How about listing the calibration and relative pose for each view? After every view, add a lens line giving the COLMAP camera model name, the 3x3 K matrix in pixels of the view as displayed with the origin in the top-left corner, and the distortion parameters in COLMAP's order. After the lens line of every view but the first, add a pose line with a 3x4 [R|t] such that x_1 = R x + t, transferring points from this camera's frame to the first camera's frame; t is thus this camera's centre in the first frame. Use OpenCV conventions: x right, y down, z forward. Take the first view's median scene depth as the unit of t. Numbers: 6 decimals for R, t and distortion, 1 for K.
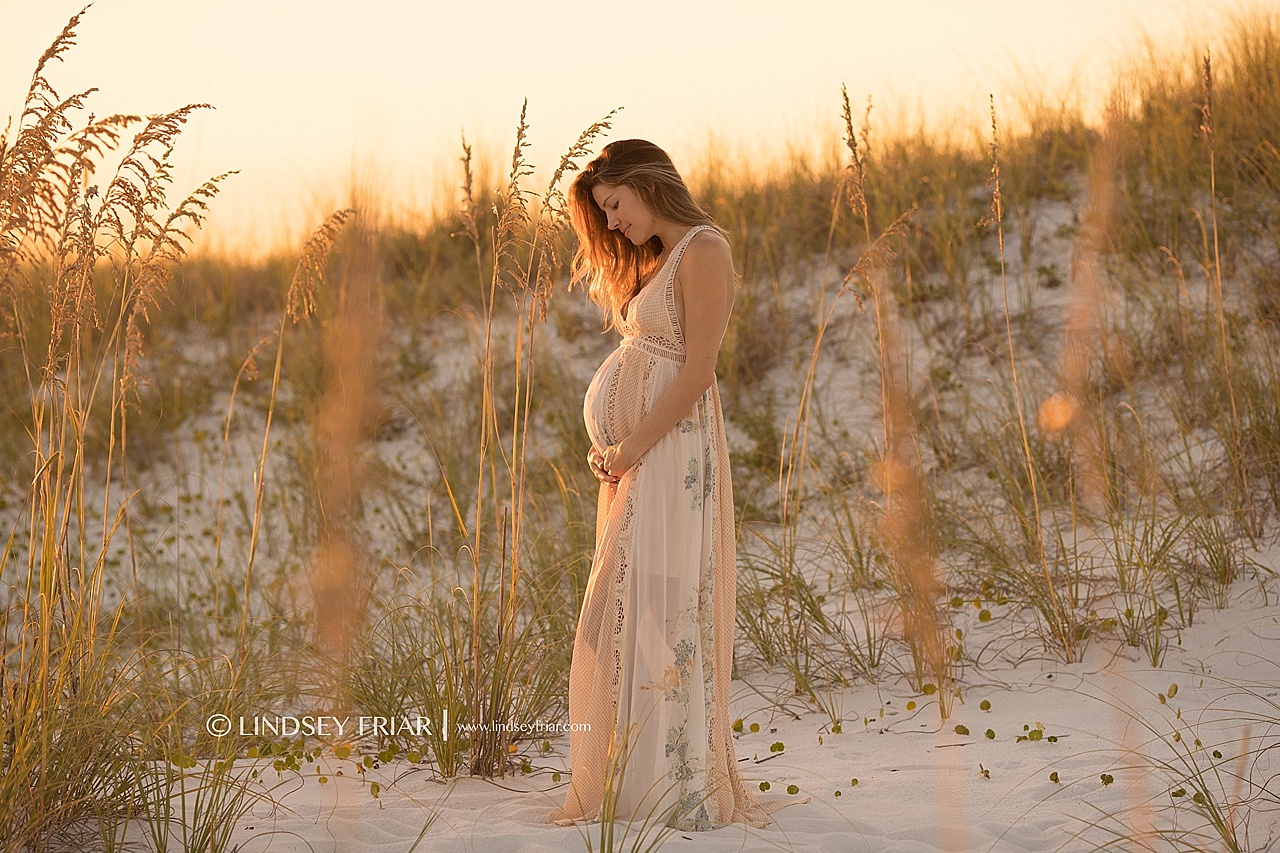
lens RADIAL K [[4805.8, 0, 653.2], [0, 4805.8, 439.3], [0, 0, 1]] dist [0.361824, 0.000000]
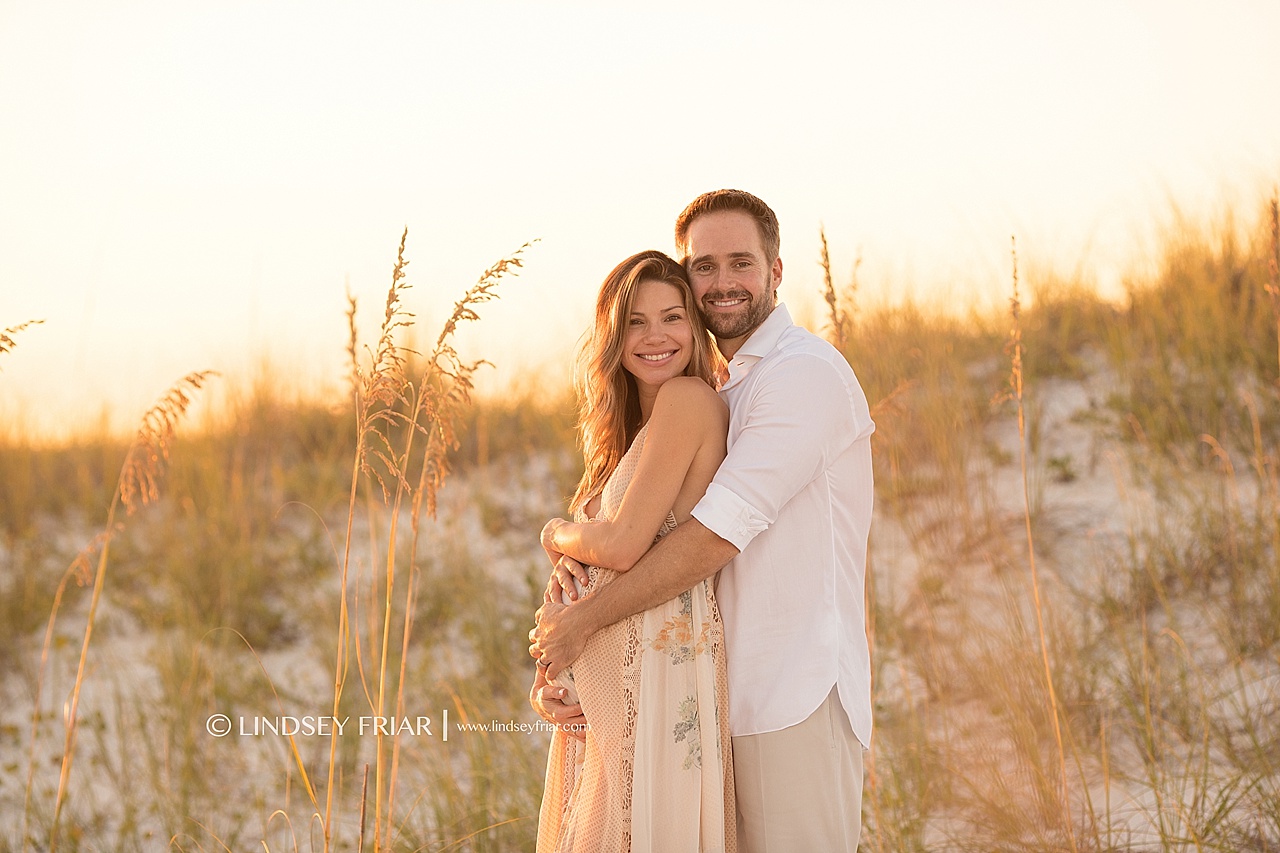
lens RADIAL K [[4805.8, 0, 641.7], [0, 4805.8, 430.4], [0, 0, 1]] dist [0.361824, 0.000000]
pose [[0.999881, 0.014983, 0.003648, 0.006138], [-0.014822, 0.999059, -0.040756, -0.005631], [-0.004255, 0.040697, 0.999162, 0.169645]]
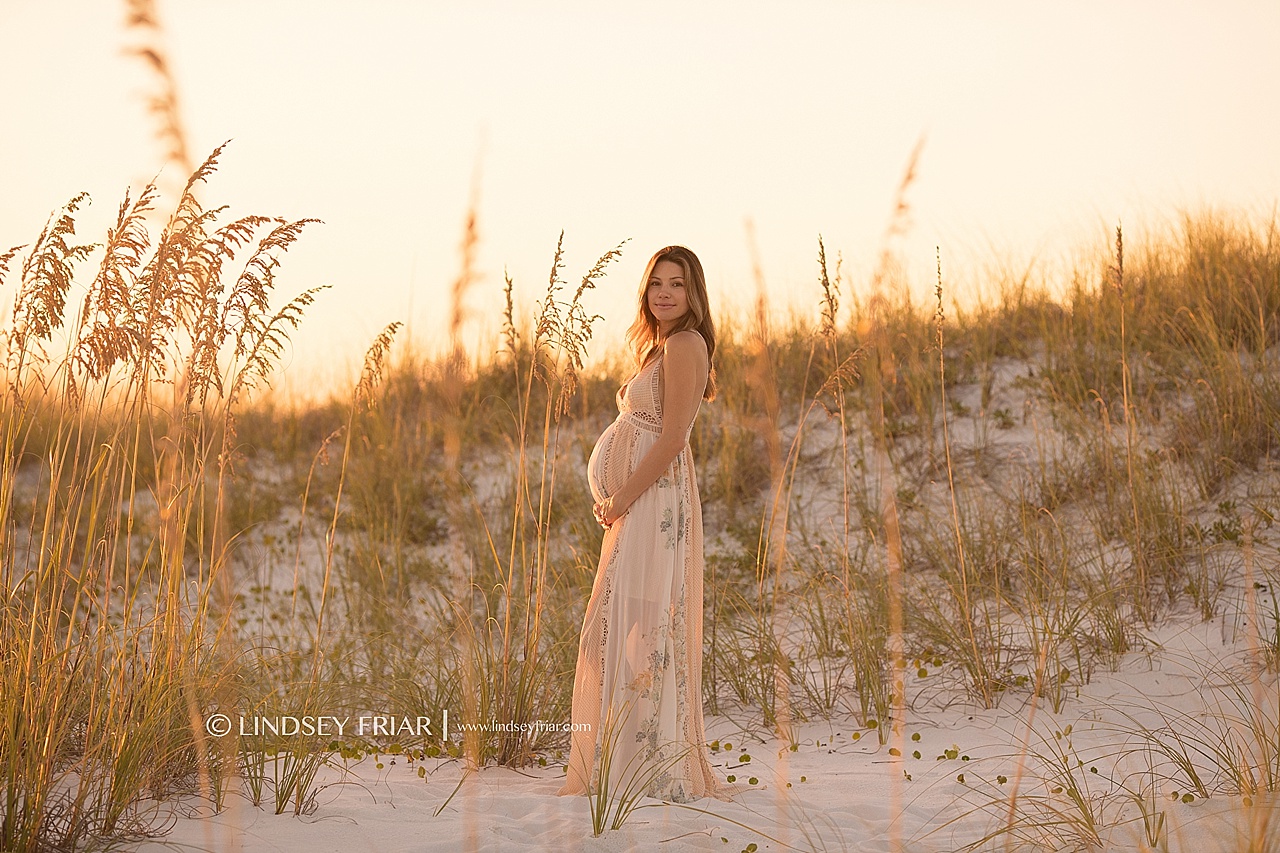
lens RADIAL K [[4805.8, 0, 638.1], [0, 4805.8, 413.7], [0, 0, 1]] dist [0.361824, 0.000000]
pose [[0.999301, 0.035942, -0.010308, 0.005692], [-0.036410, 0.998106, -0.049580, 0.027475], [0.008506, 0.049921, 0.998717, -0.178873]]
